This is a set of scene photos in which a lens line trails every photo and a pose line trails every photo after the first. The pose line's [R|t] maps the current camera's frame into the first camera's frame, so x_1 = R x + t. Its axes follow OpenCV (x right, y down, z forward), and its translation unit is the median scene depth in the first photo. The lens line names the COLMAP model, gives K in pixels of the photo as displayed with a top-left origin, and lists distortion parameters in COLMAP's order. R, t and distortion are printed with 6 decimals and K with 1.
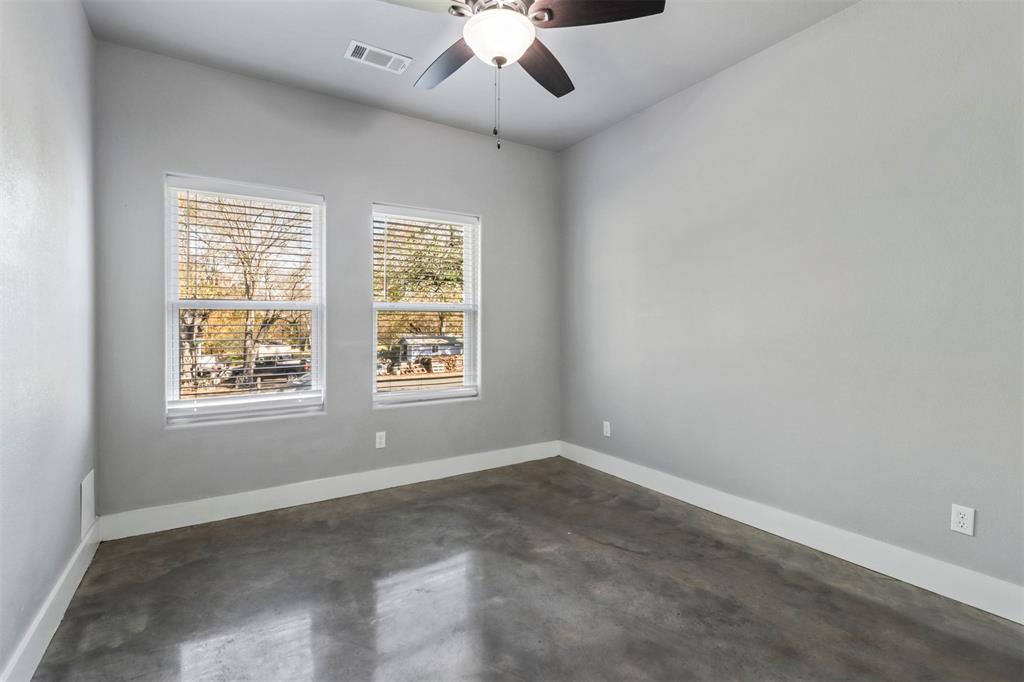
lens RADIAL K [[464.8, 0, 513.2], [0, 464.8, 333.8], [0, 0, 1]] dist [-0.001872, -0.000386]
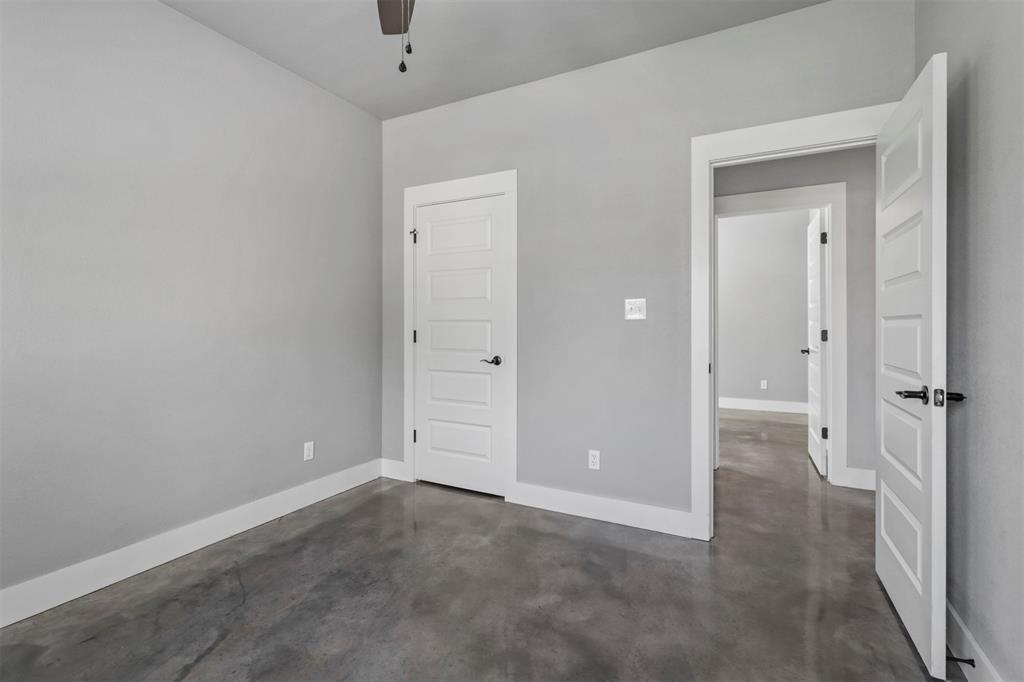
lens RADIAL K [[464.8, 0, 510.2], [0, 464.8, 333.3], [0, 0, 1]] dist [-0.001872, -0.000386]
pose [[-0.486498, -0.009066, 0.873635, -0.635840], [0.011736, 0.999788, 0.016911, -0.005706], [-0.873603, 0.018480, -0.486288, 1.064100]]
